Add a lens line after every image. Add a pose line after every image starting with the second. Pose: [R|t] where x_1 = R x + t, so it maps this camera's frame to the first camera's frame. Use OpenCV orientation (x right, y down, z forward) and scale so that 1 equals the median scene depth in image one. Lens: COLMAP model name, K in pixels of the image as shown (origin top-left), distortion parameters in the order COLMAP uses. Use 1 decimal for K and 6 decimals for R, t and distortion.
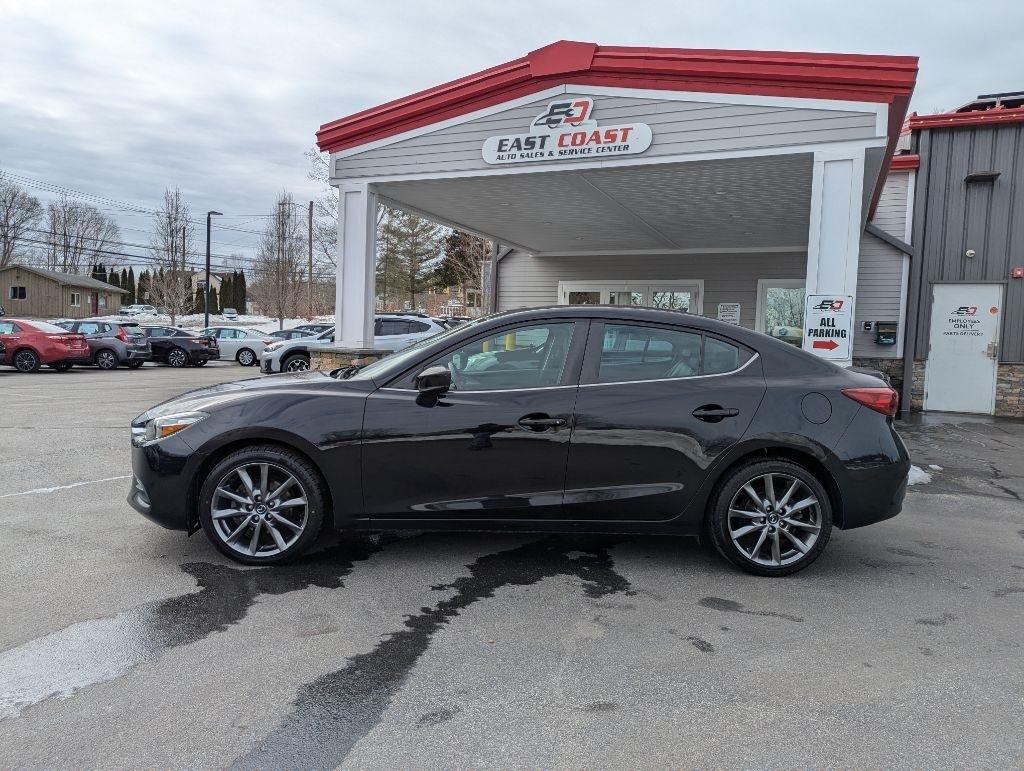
lens RADIAL K [[717.9, 0, 497.3], [0, 717.9, 376.0], [0, 0, 1]] dist [0.058739, -0.050503]
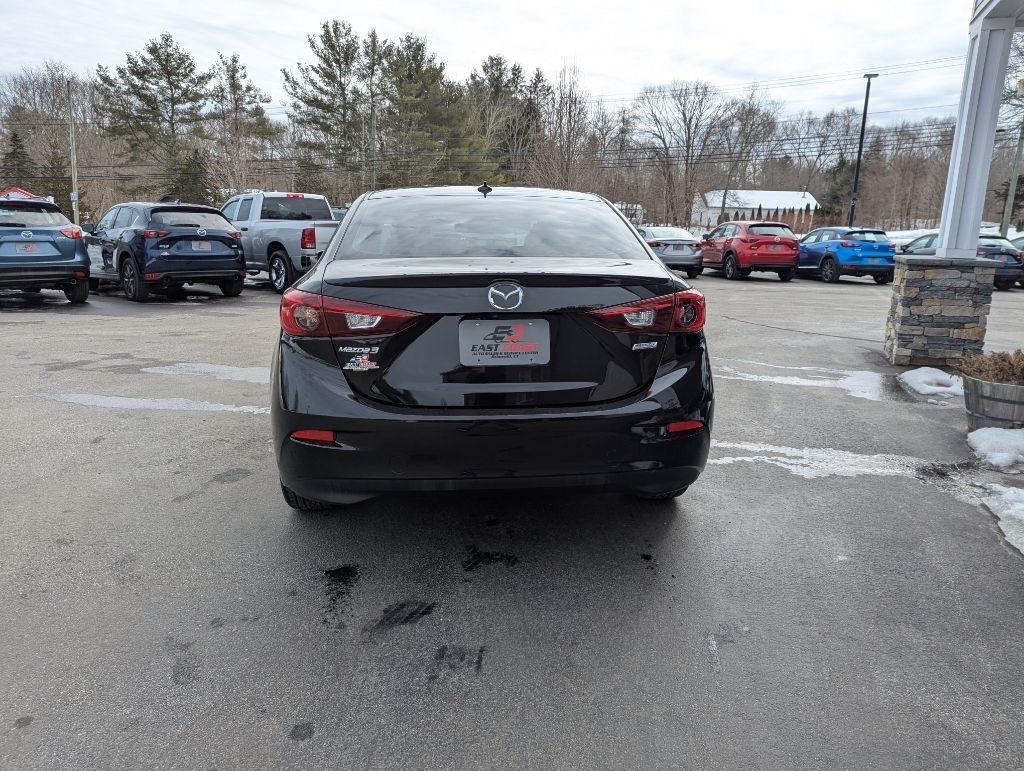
lens RADIAL K [[717.9, 0, 521.2], [0, 717.9, 368.2], [0, 0, 1]] dist [0.058739, -0.050503]
pose [[0.085853, 0.164167, -0.982689, 0.630013], [-0.073388, 0.984694, 0.158091, -0.016120], [0.993601, 0.058546, 0.096587, 0.609466]]
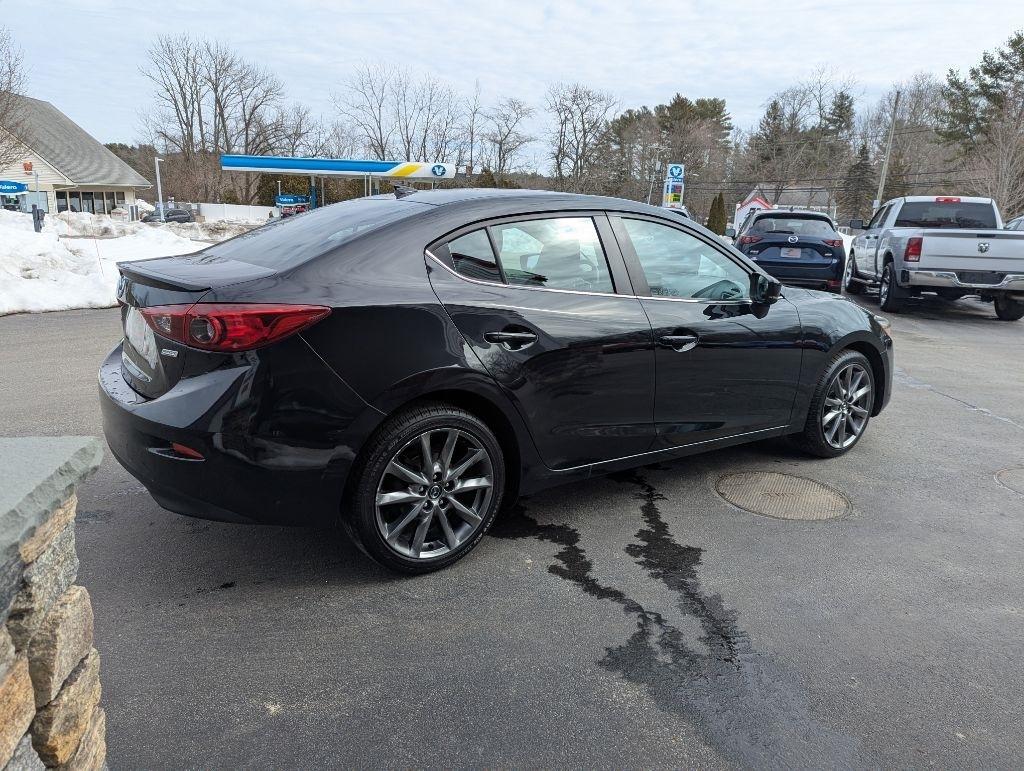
lens RADIAL K [[717.9, 0, 508.9], [0, 717.9, 376.2], [0, 0, 1]] dist [0.058739, -0.050503]
pose [[-0.827251, 0.067355, -0.557780, 0.360442], [-0.093523, 0.962428, 0.254924, -0.064860], [0.553994, 0.263052, -0.789870, 1.042035]]
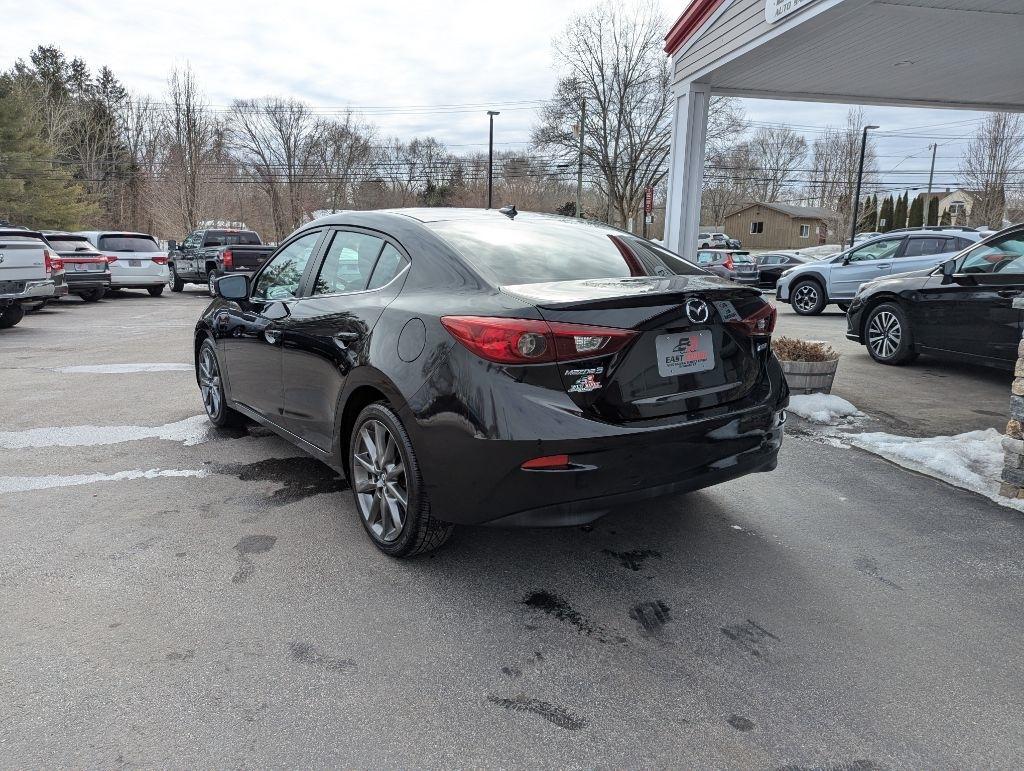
lens RADIAL K [[717.9, 0, 506.5], [0, 717.9, 376.9], [0, 0, 1]] dist [0.058739, -0.050503]
pose [[0.564213, 0.117458, -0.817232, 0.554800], [-0.038585, 0.992498, 0.116010, -0.002317], [0.824727, -0.033921, 0.564512, 0.353908]]
